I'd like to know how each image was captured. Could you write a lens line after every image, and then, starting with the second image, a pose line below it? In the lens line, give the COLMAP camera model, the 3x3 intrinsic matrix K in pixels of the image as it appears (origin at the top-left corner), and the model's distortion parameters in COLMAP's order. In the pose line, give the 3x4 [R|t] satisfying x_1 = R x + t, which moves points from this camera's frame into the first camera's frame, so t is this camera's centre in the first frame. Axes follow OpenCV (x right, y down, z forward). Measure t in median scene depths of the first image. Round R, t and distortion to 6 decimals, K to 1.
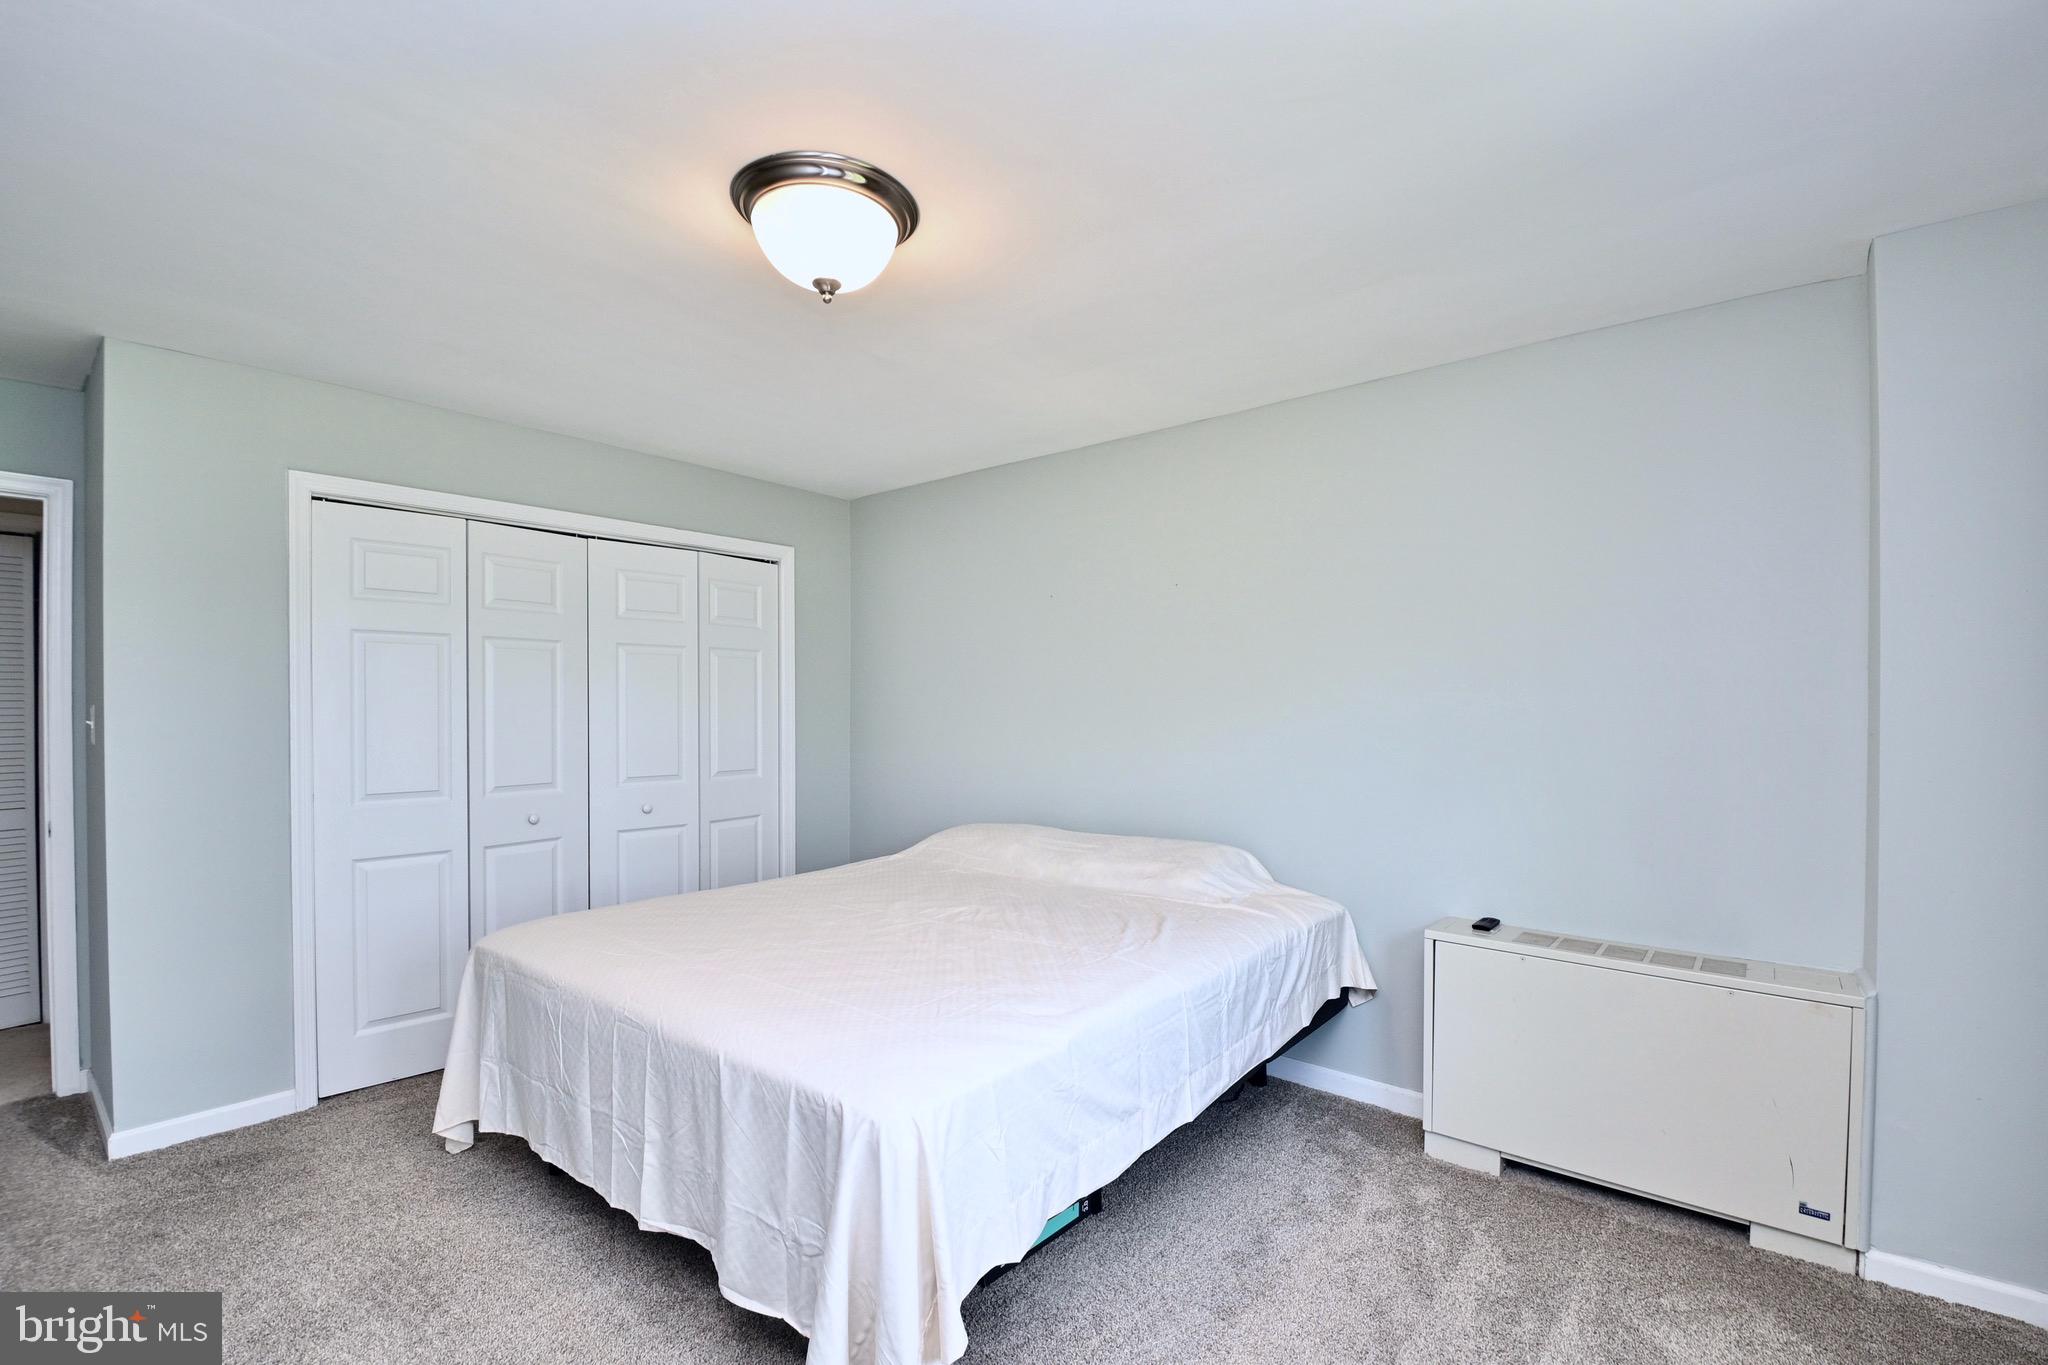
lens RADIAL K [[897.5, 0, 1039.9], [0, 897.5, 712.1], [0, 0, 1]] dist [0.017400, -0.023625]
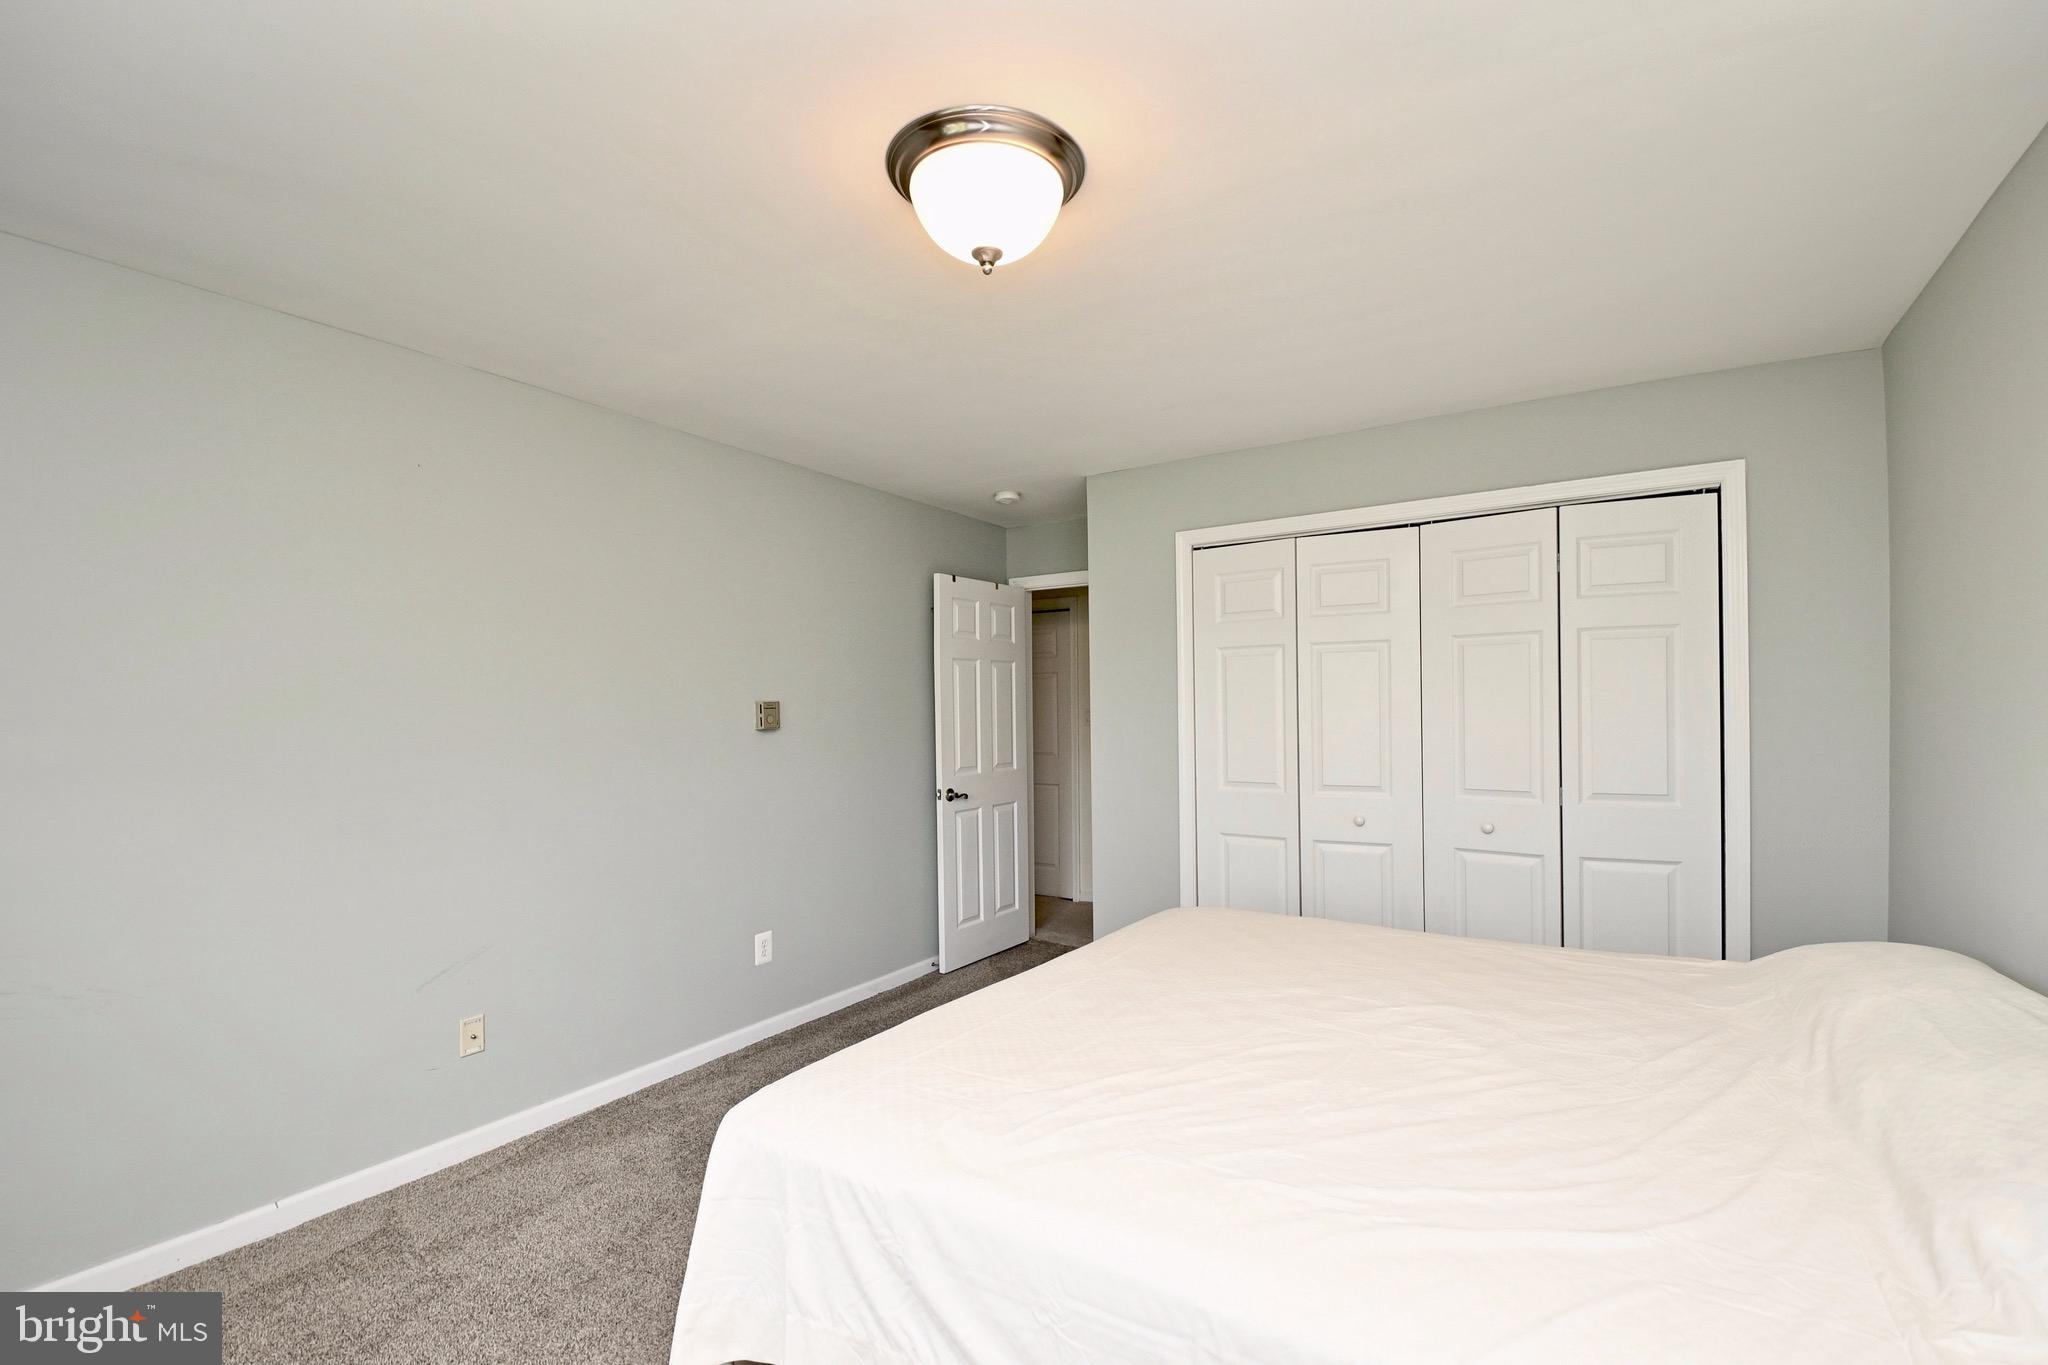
lens RADIAL K [[897.5, 0, 1039.9], [0, 897.5, 712.1], [0, 0, 1]] dist [0.017400, -0.023625]
pose [[0.132668, -0.002411, -0.991158, 0.410387], [0.001152, 0.999997, -0.002278, 0.000080], [0.991160, -0.000840, 0.132670, 0.554072]]
